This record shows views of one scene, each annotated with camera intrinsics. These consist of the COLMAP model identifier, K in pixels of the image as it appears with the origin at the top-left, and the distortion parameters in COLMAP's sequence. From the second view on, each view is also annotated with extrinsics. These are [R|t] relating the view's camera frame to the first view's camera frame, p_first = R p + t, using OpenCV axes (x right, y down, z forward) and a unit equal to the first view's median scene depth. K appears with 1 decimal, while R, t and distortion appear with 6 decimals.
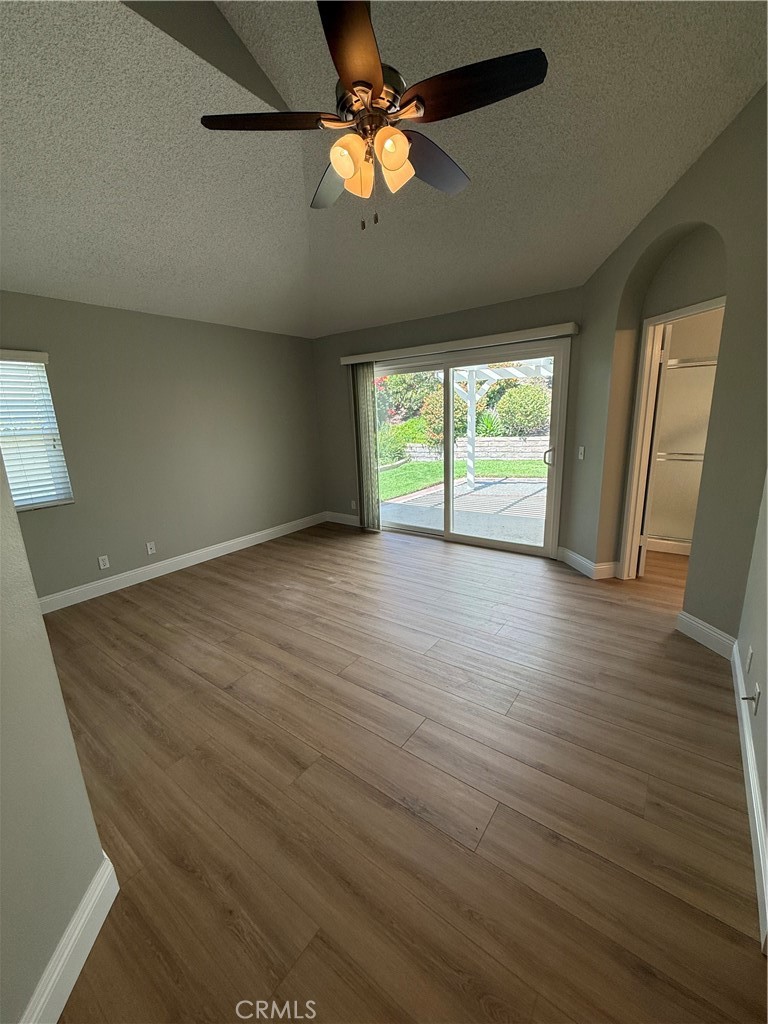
lens RADIAL K [[408.4, 0, 387.1], [0, 408.4, 506.7], [0, 0, 1]] dist [0.000489, -0.000177]
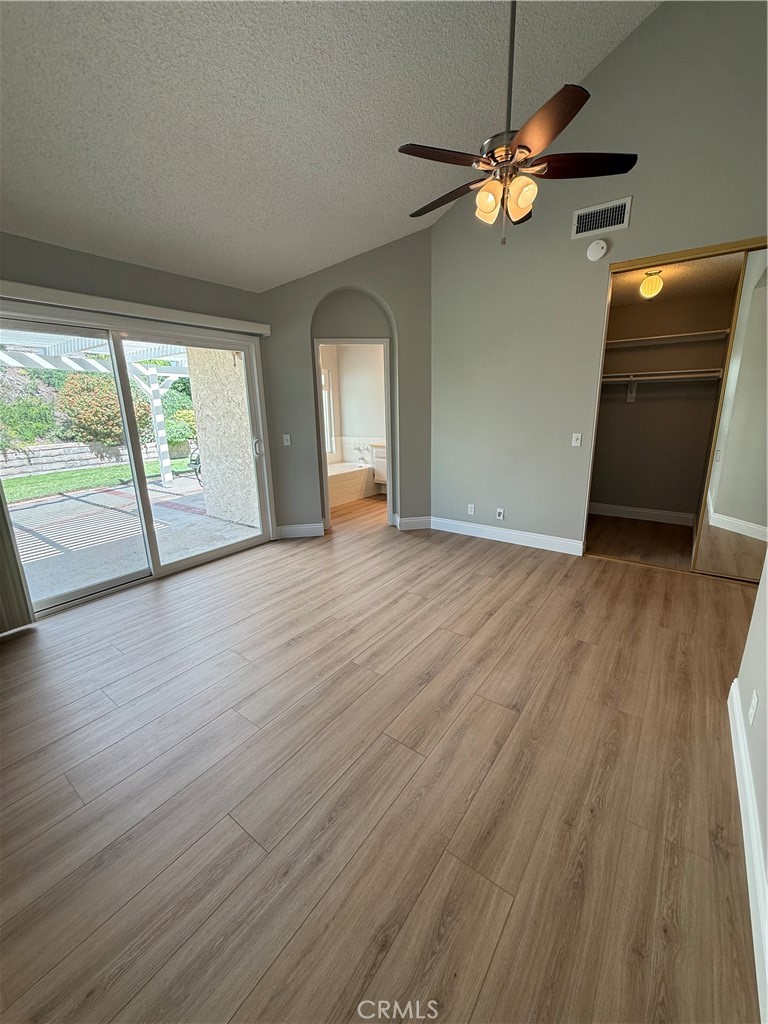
lens RADIAL K [[408.4, 0, 376.6], [0, 408.4, 508.9], [0, 0, 1]] dist [0.000489, -0.000177]
pose [[0.010981, -0.205151, 0.978669, -0.967177], [0.243060, 0.949921, 0.196397, -0.150792], [-0.969949, 0.235719, 0.060295, 0.972492]]
